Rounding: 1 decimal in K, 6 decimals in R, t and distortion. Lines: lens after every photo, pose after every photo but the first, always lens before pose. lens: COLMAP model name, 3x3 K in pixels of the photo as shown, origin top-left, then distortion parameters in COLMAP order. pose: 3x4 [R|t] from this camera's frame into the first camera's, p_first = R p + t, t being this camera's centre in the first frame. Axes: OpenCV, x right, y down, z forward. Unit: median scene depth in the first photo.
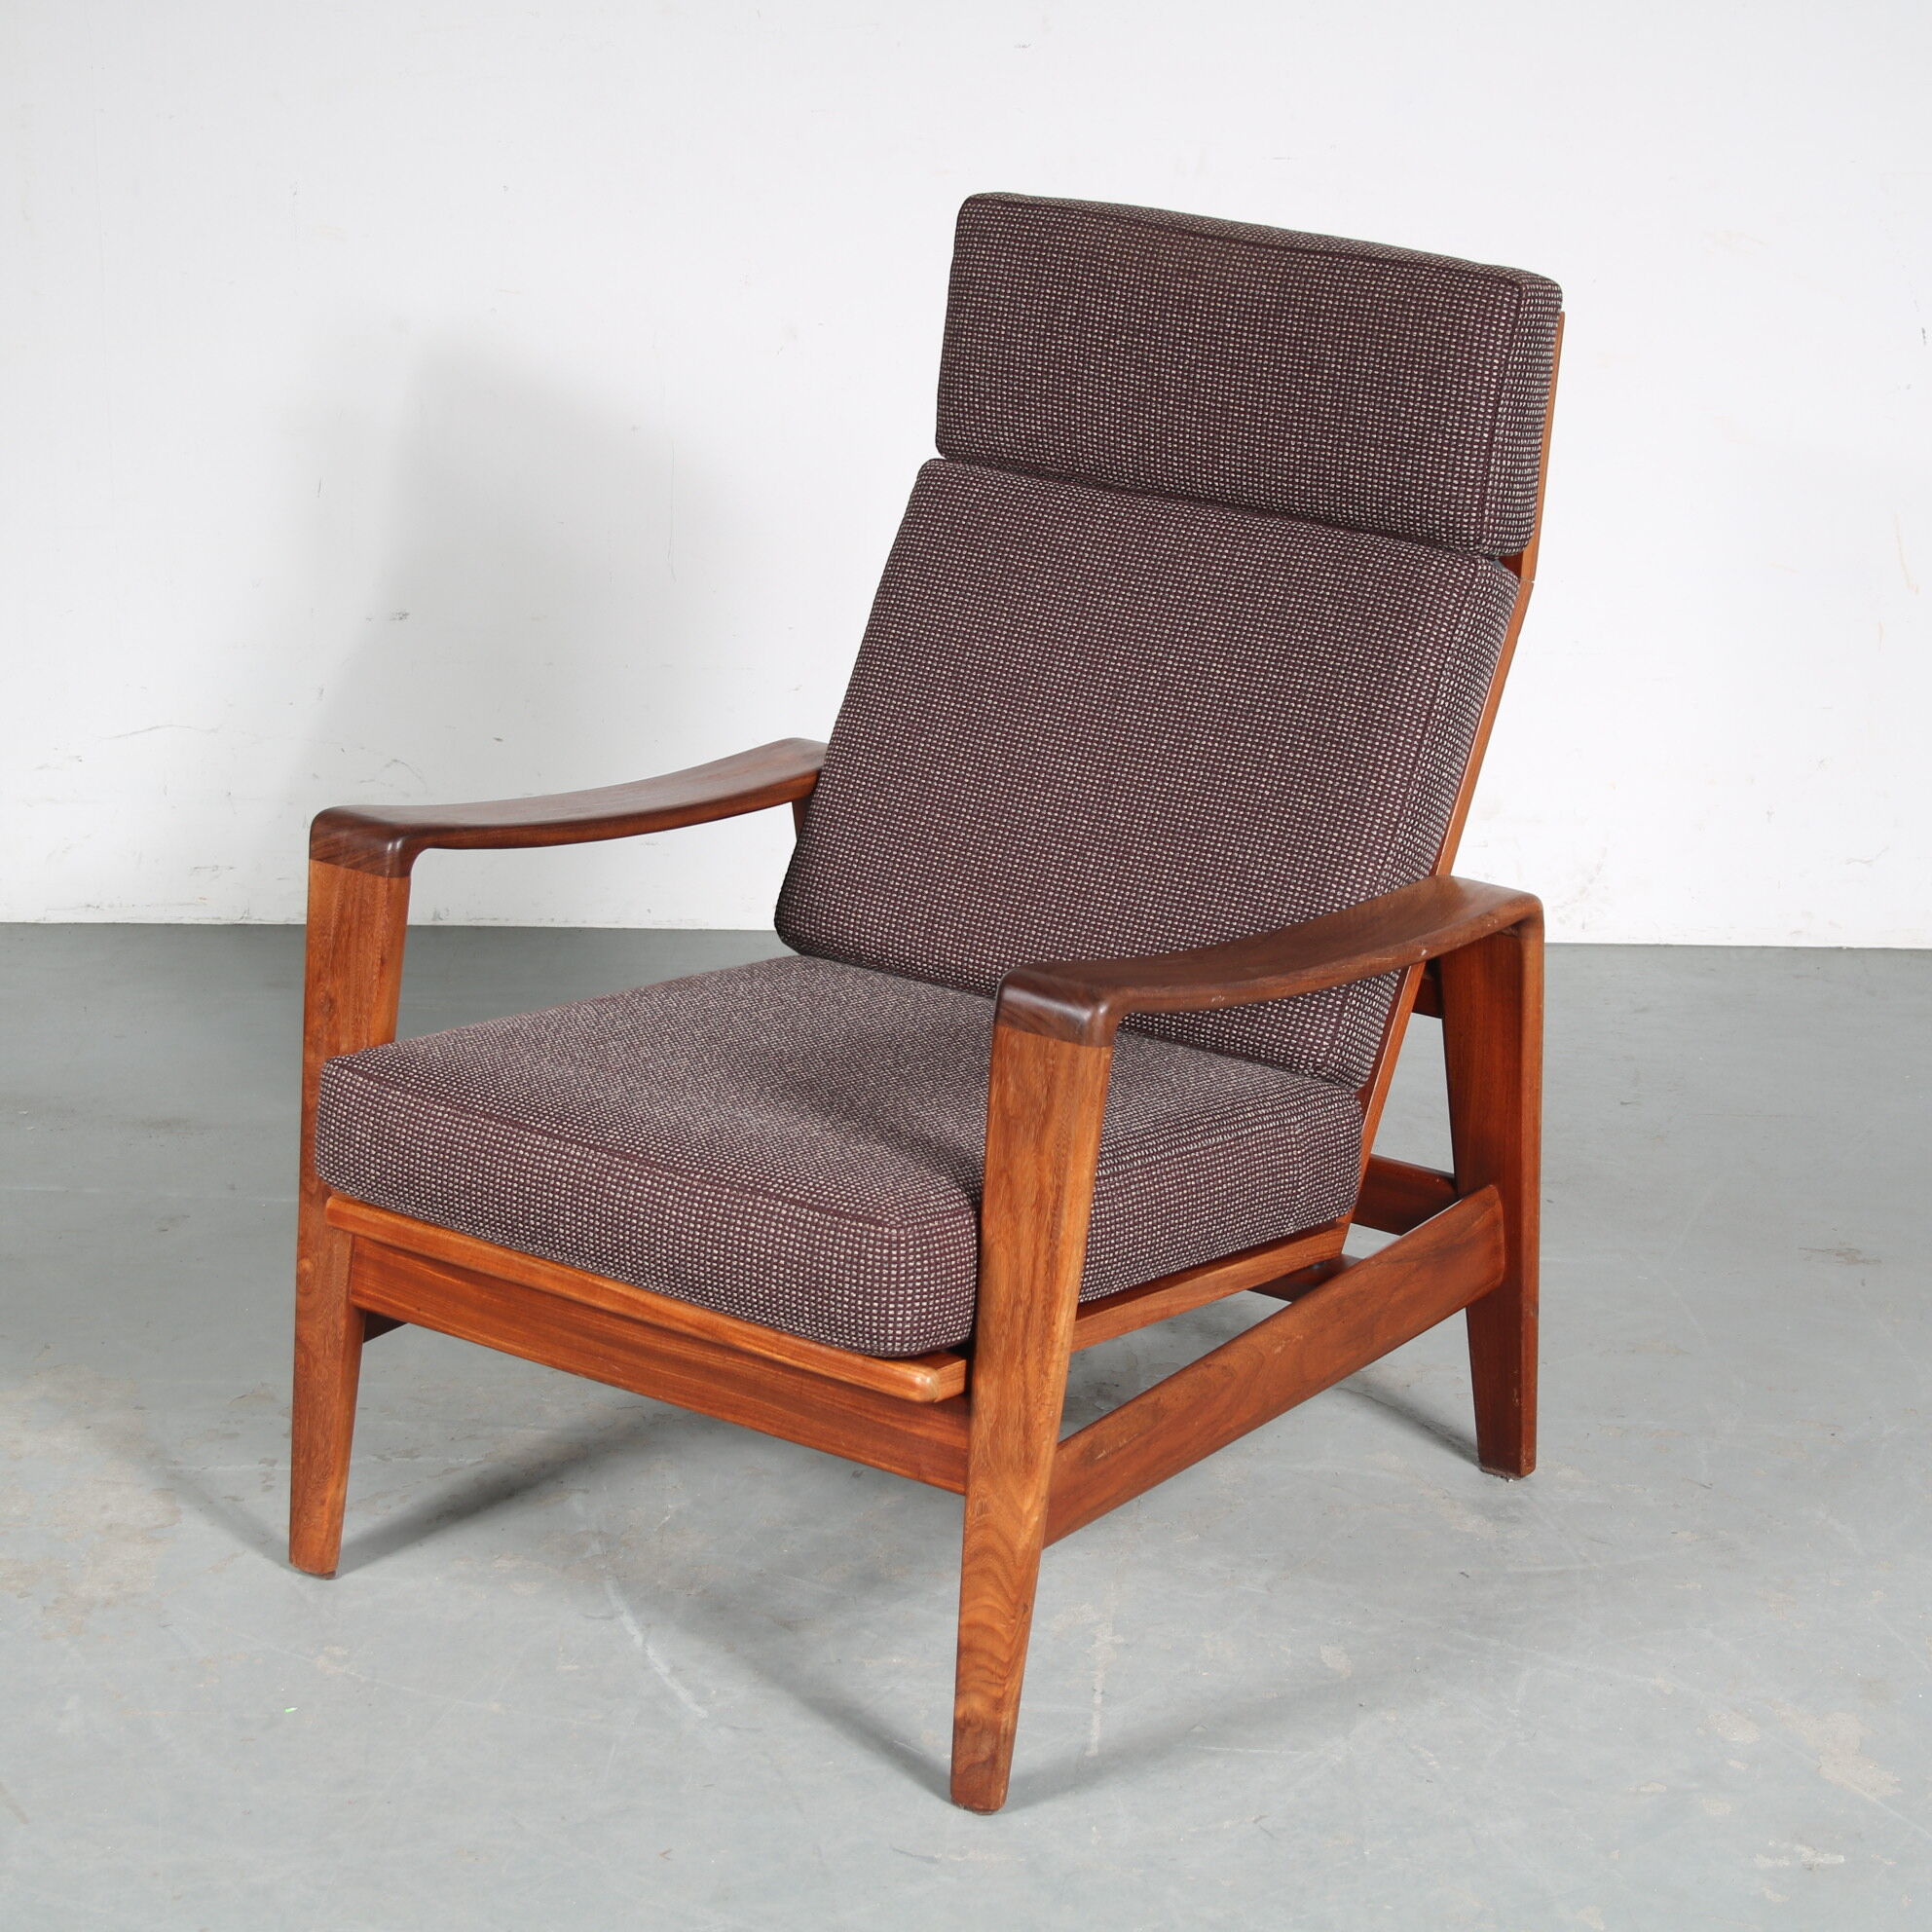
lens RADIAL K [[5033.6, 0, 949.4], [0, 5033.6, 963.8], [0, 0, 1]] dist [0.051405, 0.000000]
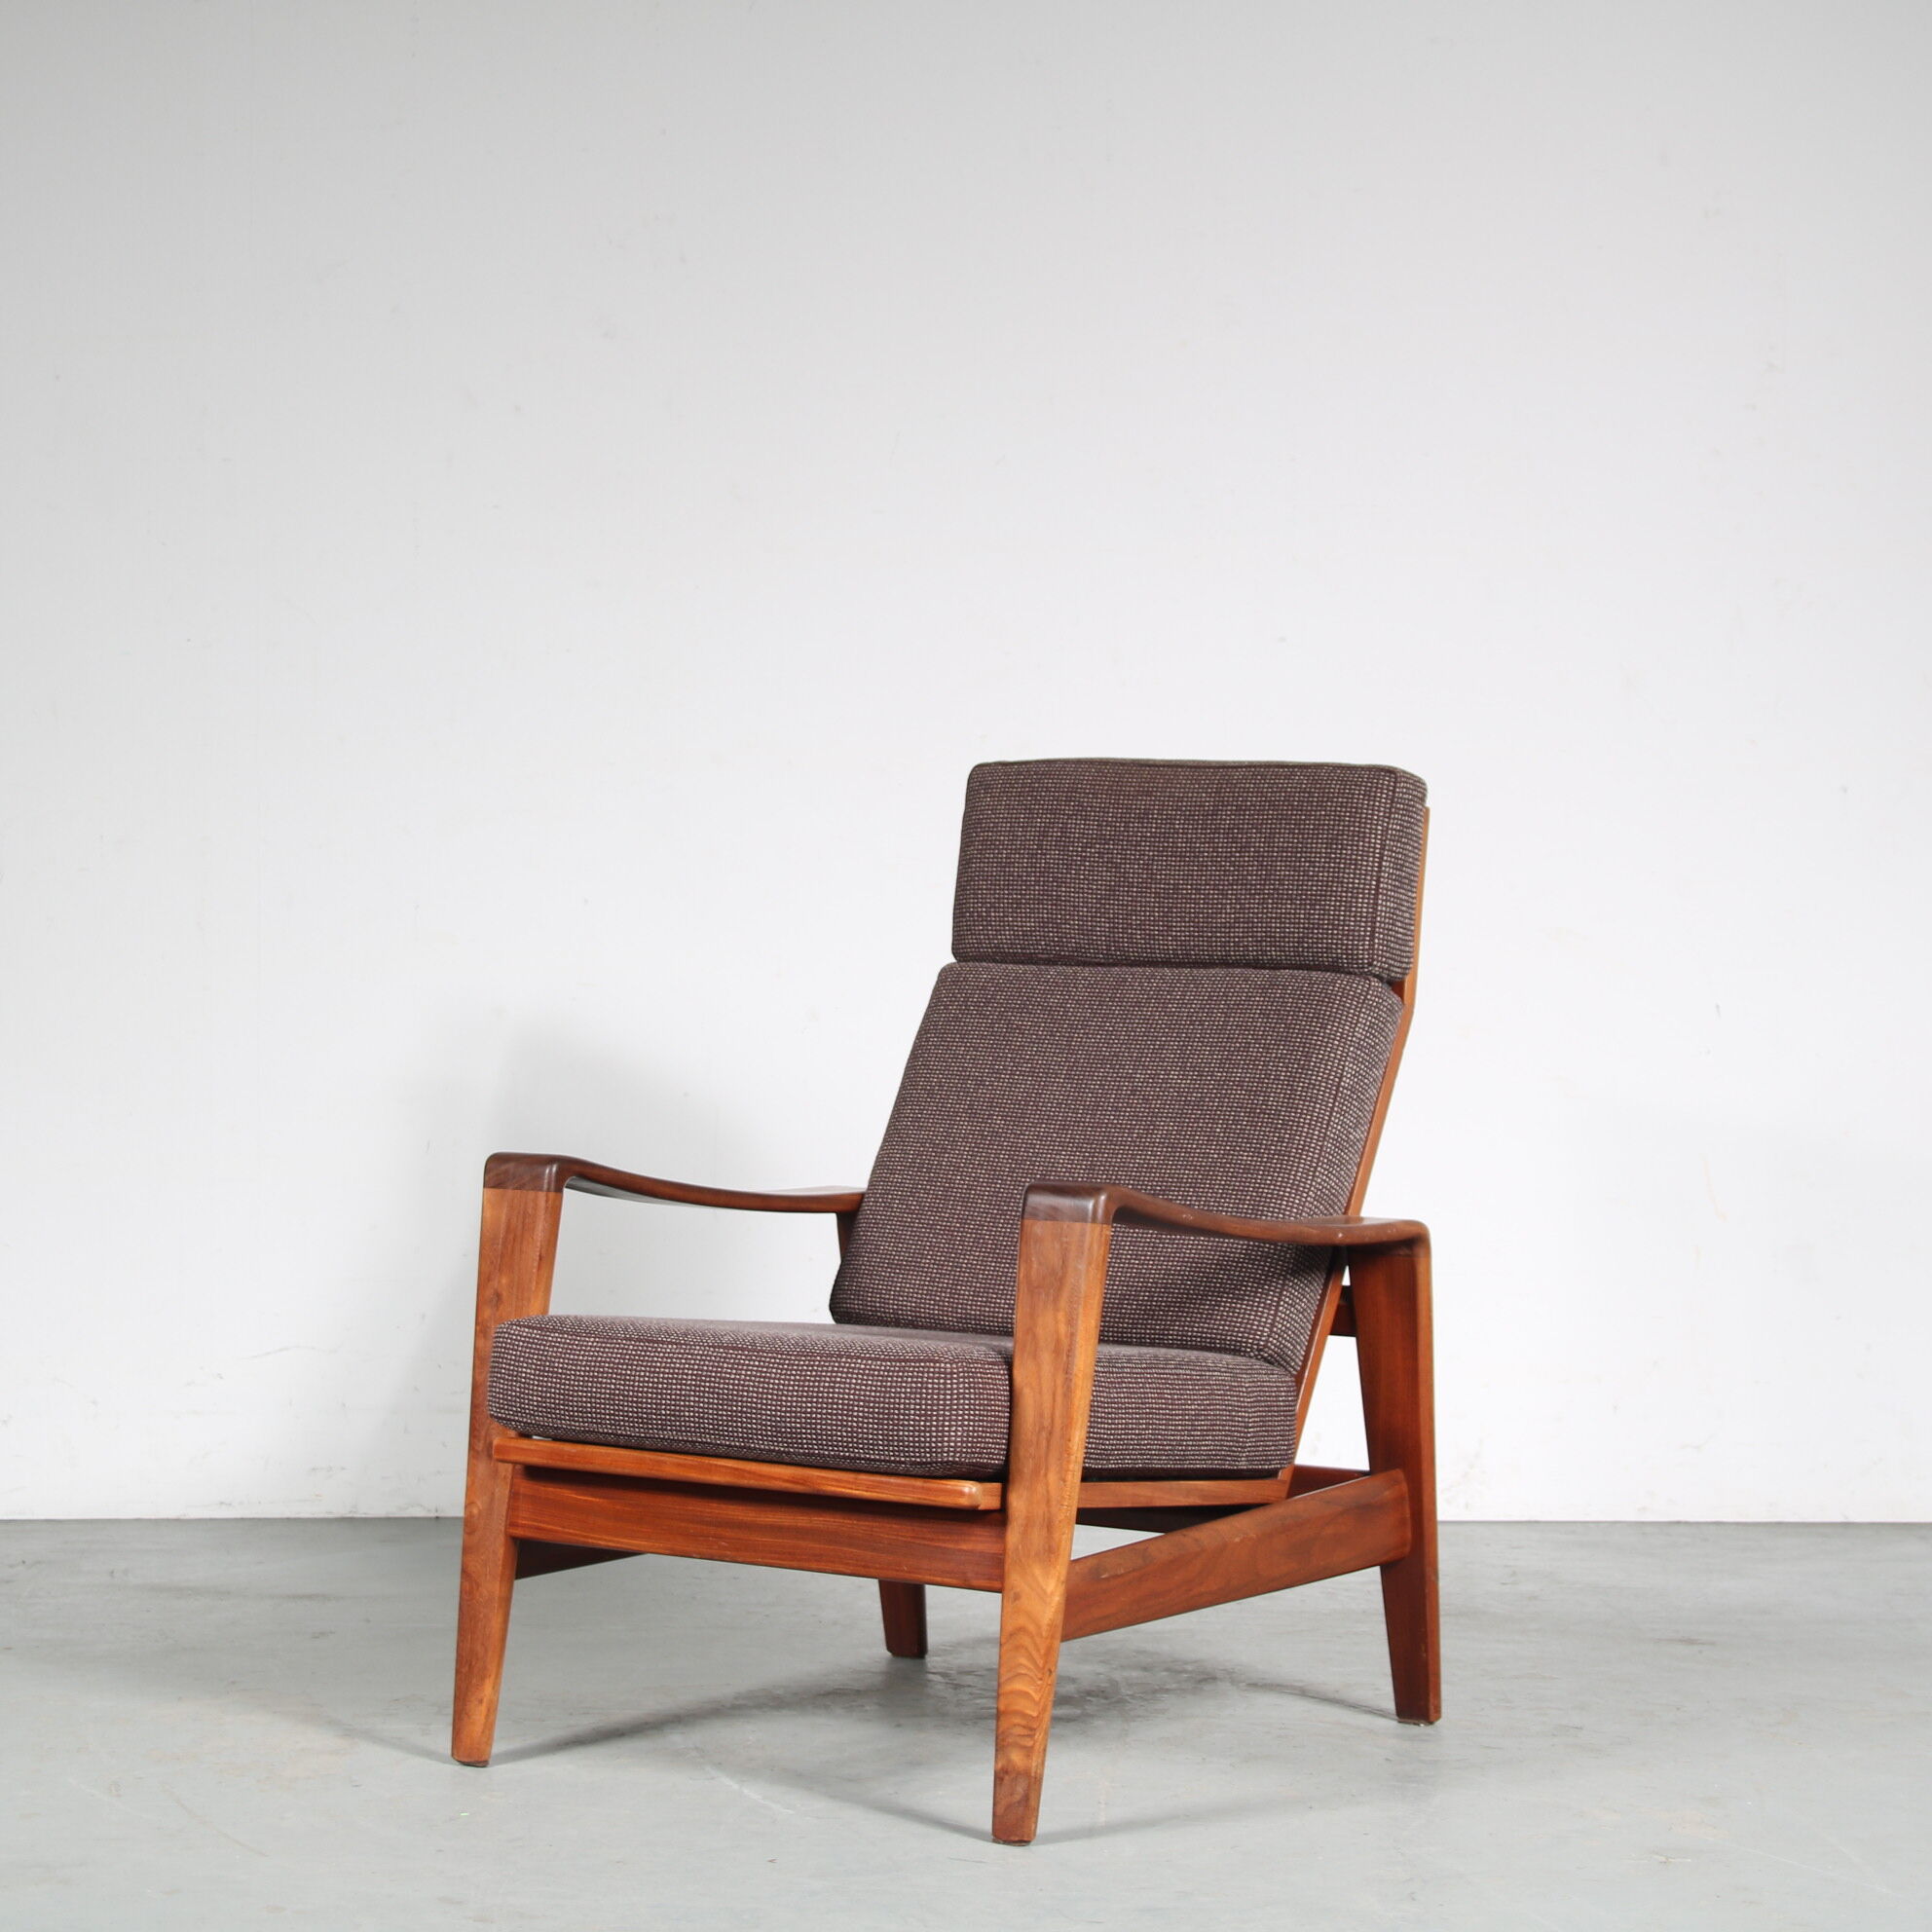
lens RADIAL K [[5033.6, 0, 977.6], [0, 5033.6, 970.6], [0, 0, 1]] dist [0.051405, 0.000000]
pose [[0.999530, -0.002533, 0.030538, -0.038274], [0.011145, 0.958373, -0.285301, 0.291921], [-0.028544, 0.285507, 0.957951, -0.260794]]
